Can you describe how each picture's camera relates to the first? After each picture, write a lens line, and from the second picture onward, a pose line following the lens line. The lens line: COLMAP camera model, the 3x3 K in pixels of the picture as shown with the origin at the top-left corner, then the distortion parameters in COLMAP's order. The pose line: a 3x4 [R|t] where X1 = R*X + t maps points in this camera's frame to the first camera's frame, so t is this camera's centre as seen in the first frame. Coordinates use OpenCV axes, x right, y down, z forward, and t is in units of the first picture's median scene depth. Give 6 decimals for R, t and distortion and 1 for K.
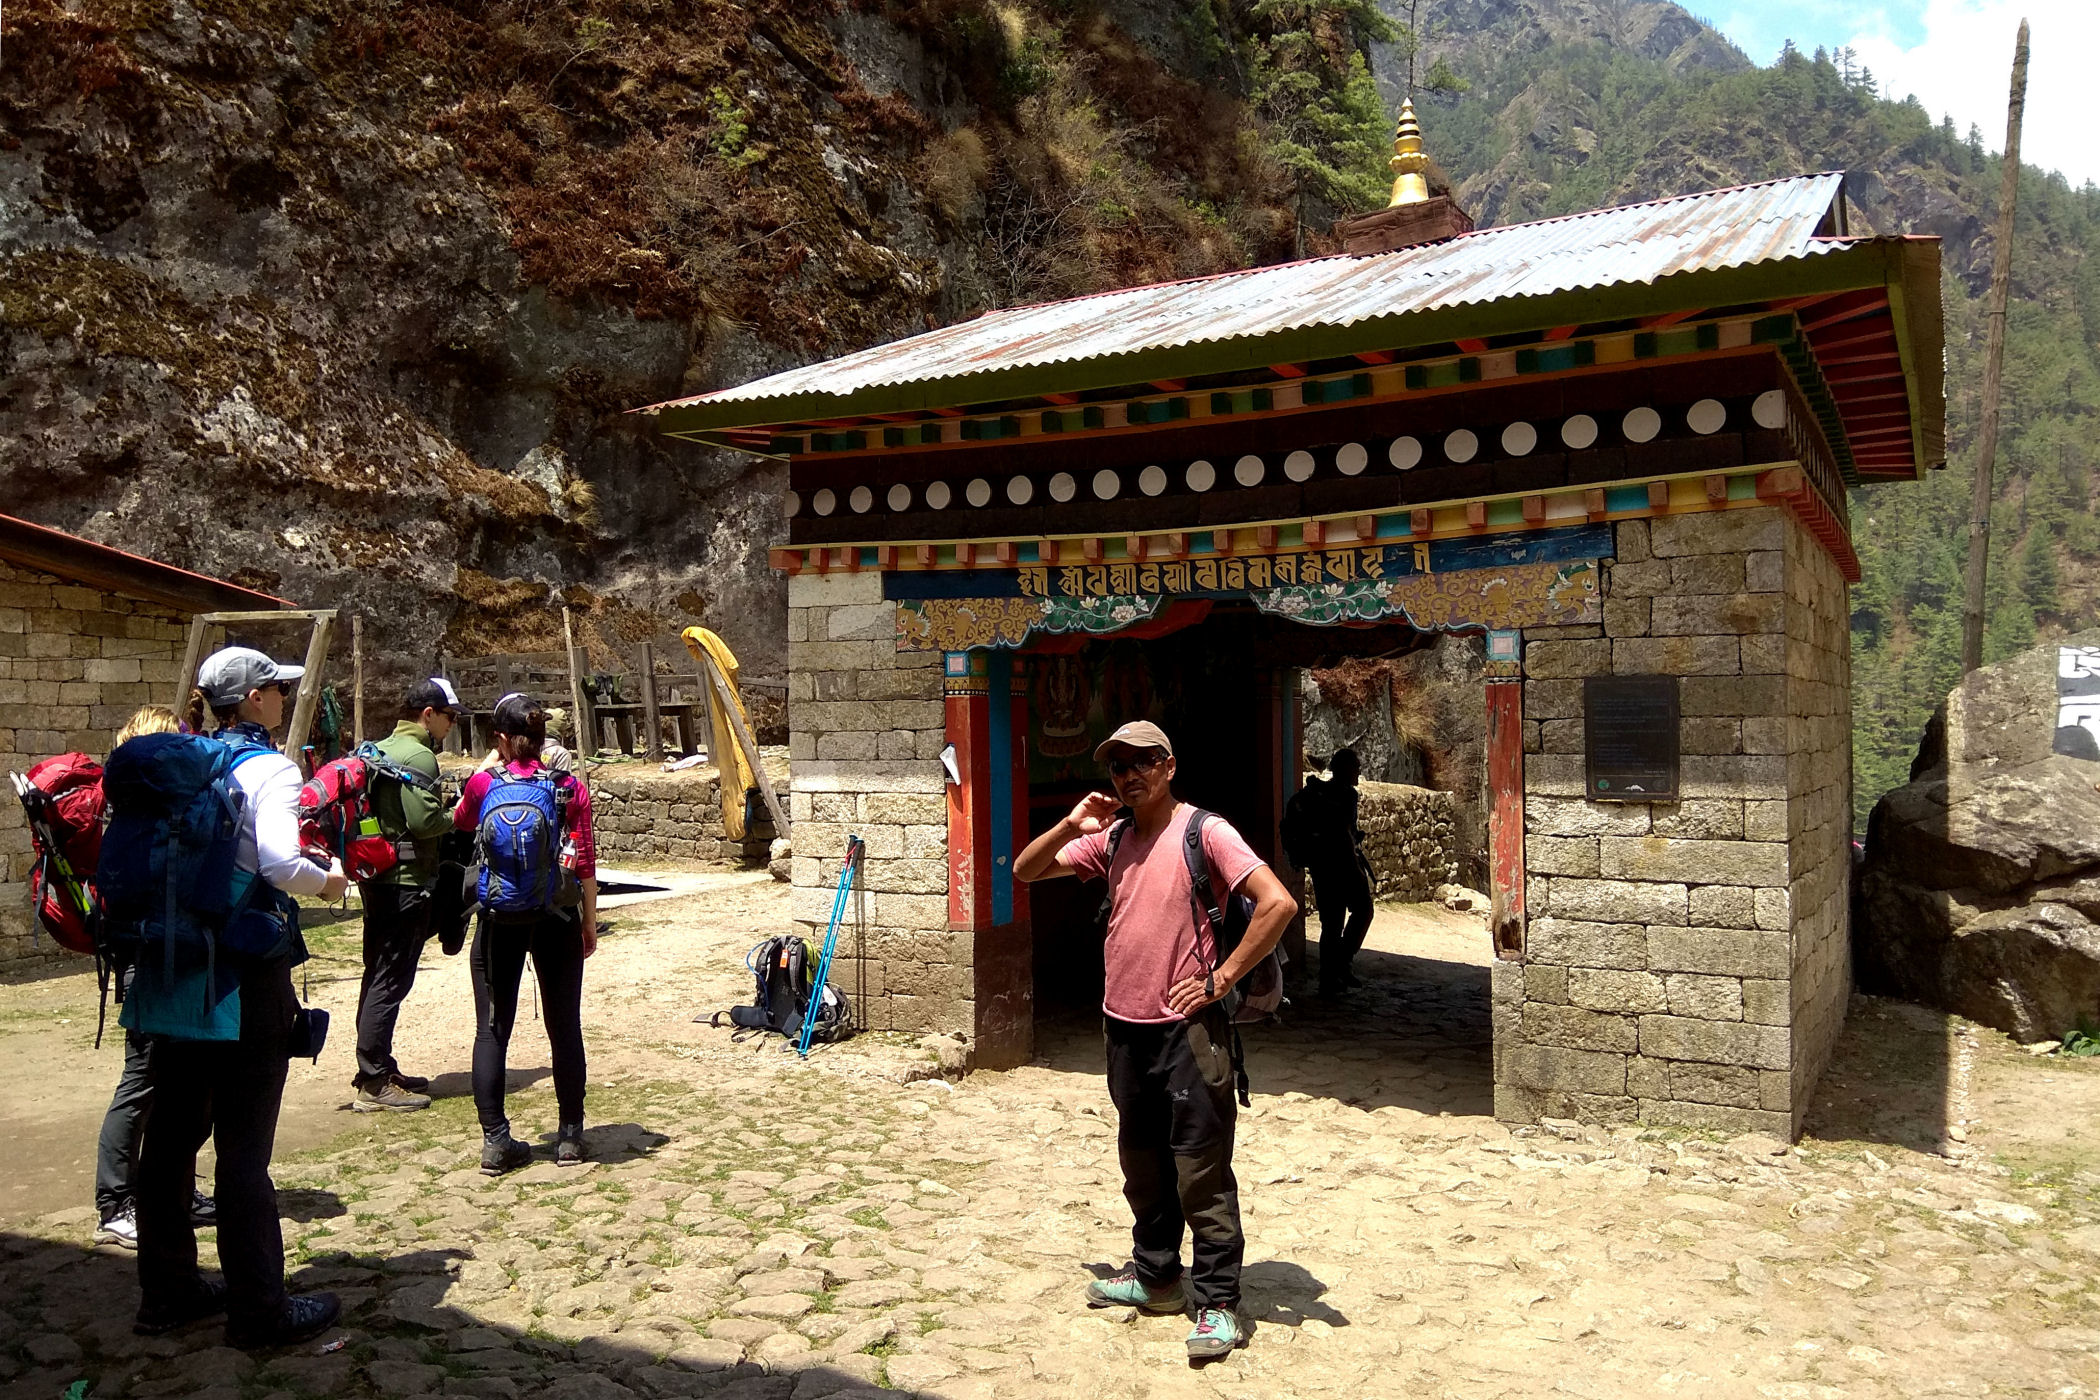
lens RADIAL K [[1621.1, 0, 1039.8], [0, 1621.1, 698.8], [0, 0, 1]] dist [0.090392, -0.139593]
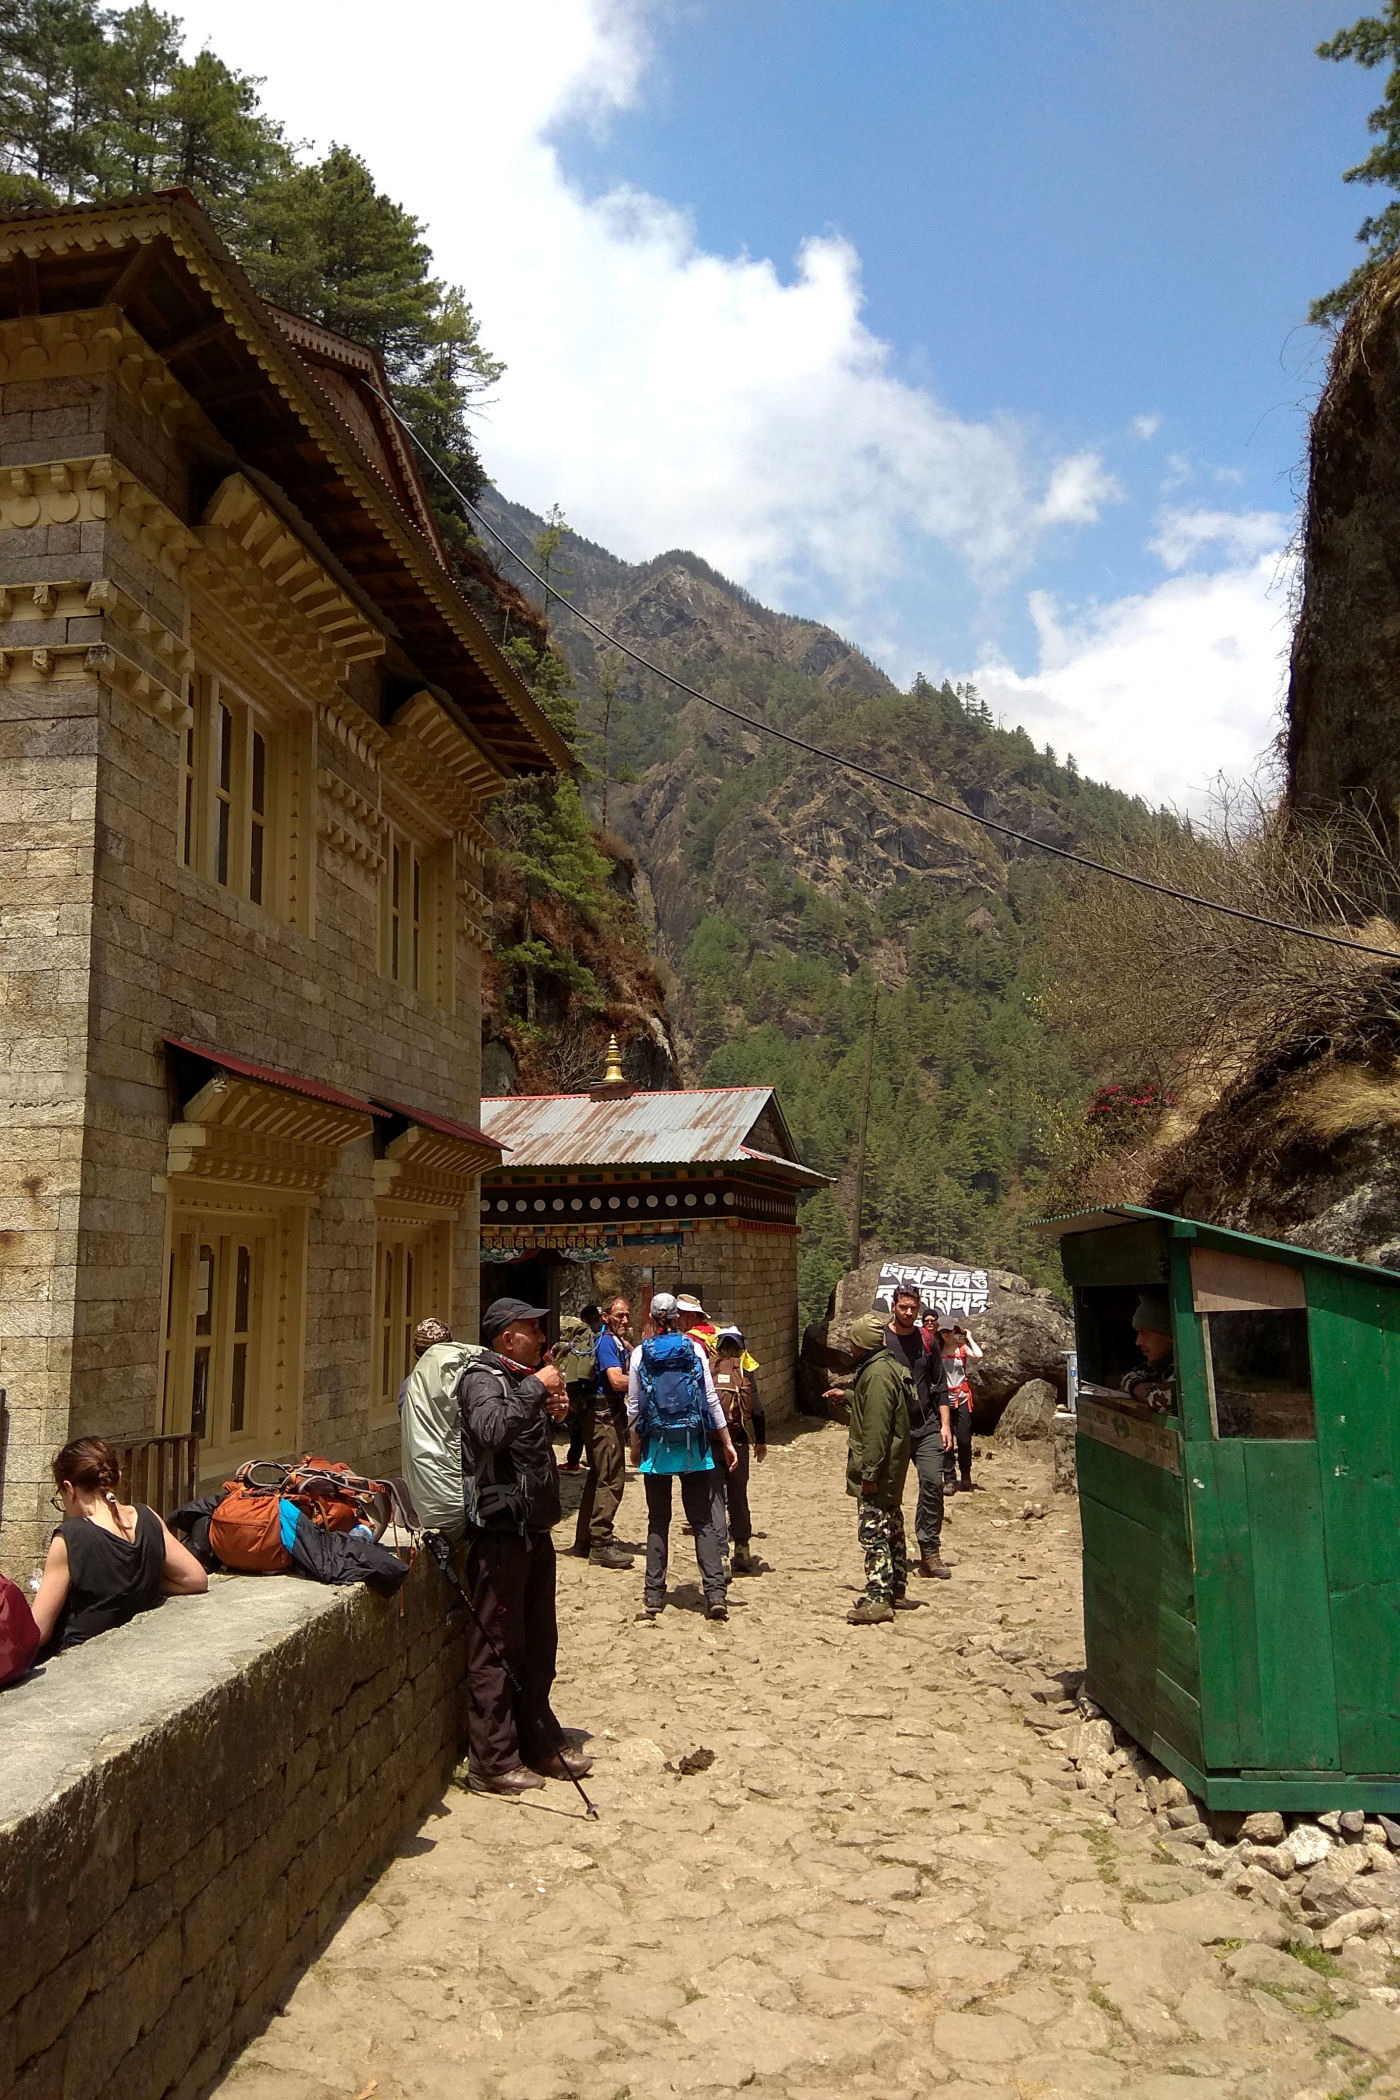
lens RADIAL K [[1621.1, 0, 583.0], [0, 1621.1, 1062.6], [0, 0, 1]] dist [0.090392, -0.139593]
pose [[0.976856, 0.033087, 0.211323, -0.386336], [-0.009924, 0.993911, -0.109740, -0.074936], [-0.213668, 0.105103, 0.971236, -1.565533]]
